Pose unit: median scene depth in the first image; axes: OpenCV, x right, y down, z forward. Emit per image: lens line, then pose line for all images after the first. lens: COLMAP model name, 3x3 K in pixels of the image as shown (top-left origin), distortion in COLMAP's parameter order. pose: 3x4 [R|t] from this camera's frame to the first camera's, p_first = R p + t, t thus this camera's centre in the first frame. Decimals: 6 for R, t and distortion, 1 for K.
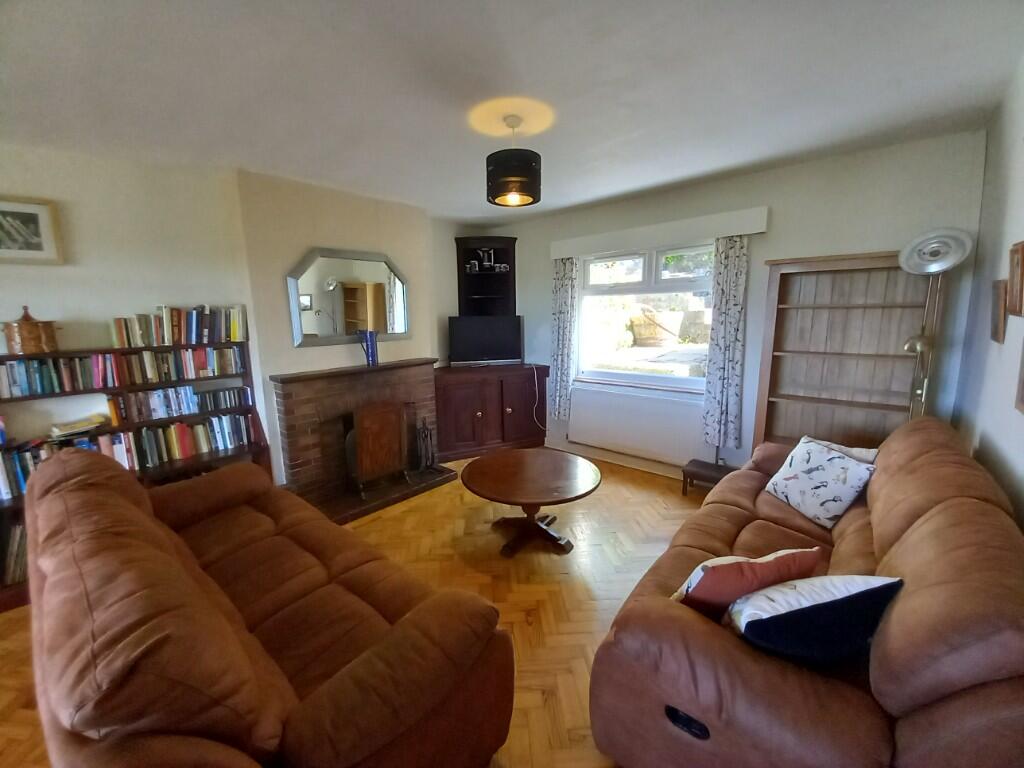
lens RADIAL K [[400.4, 0, 502.2], [0, 400.4, 384.5], [0, 0, 1]] dist [-0.007353, -0.000330]
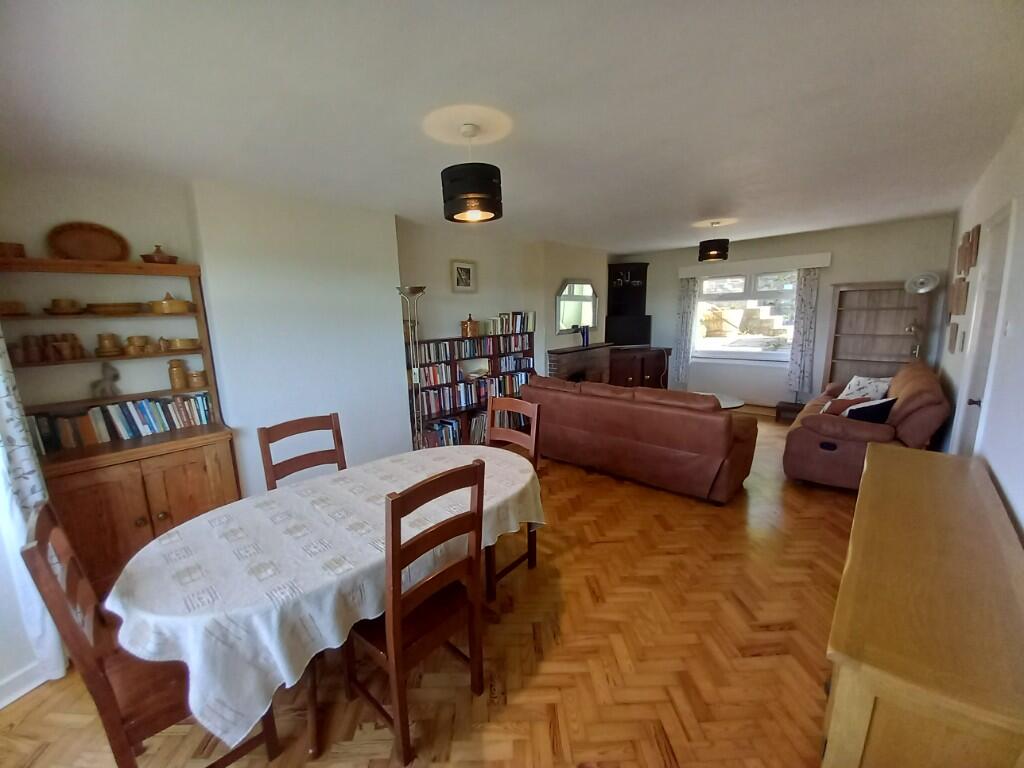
lens RADIAL K [[400.4, 0, 502.2], [0, 400.4, 384.5], [0, 0, 1]] dist [-0.007353, -0.000330]
pose [[0.999368, -0.006152, -0.035020, -0.758276], [0.006383, 0.999959, 0.006489, 0.123573], [0.034978, -0.006708, 0.999366, -0.848765]]
